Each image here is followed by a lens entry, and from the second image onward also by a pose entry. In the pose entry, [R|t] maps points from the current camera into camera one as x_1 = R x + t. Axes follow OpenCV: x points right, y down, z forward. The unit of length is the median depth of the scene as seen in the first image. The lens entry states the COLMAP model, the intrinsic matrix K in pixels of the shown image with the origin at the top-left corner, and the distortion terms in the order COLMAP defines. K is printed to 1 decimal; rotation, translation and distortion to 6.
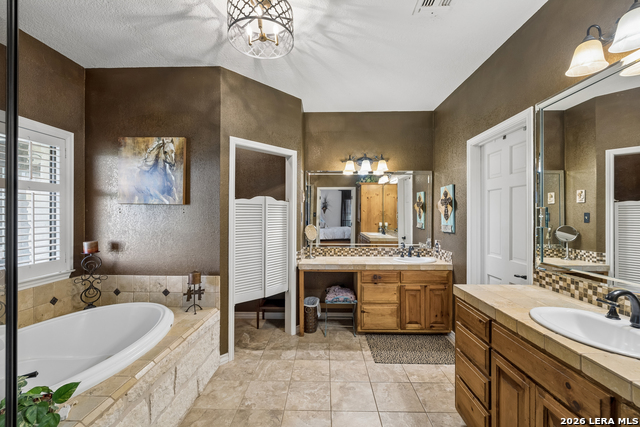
lens RADIAL K [[270.5, 0, 318.9], [0, 270.5, 214.1], [0, 0, 1]] dist [0.000211, -0.000616]
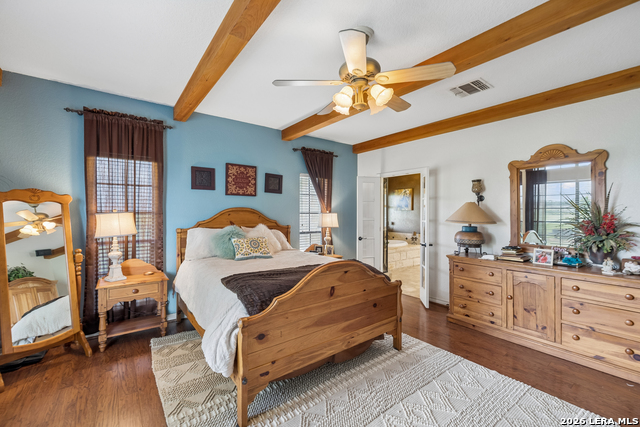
lens RADIAL K [[270.5, 0, 319.3], [0, 270.5, 212.7], [0, 0, 1]] dist [0.000211, -0.000616]
pose [[0.622960, 0.002768, -0.782249, 1.255132], [0.001483, 0.999988, 0.004720, -0.024339], [0.782252, -0.004101, 0.622948, -1.740175]]
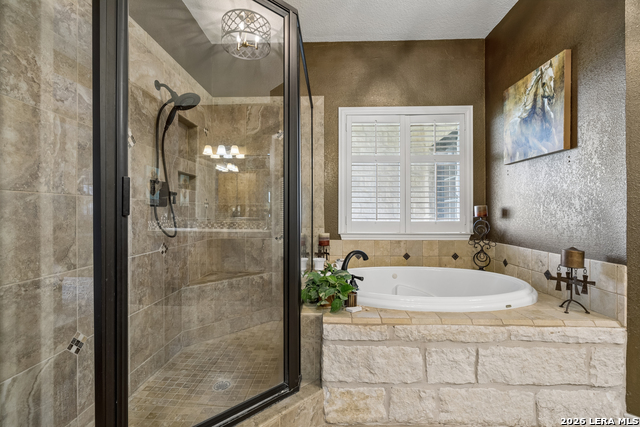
lens RADIAL K [[282.7, 0, 319.2], [0, 282.7, 212.3], [0, 0, 1]] dist [0.000044, 0.000337]
pose [[-0.011905, -0.004772, -0.999918, 0.211778], [0.000531, 0.999988, -0.004779, 0.124990], [0.999929, -0.000587, -0.011902, 0.394634]]
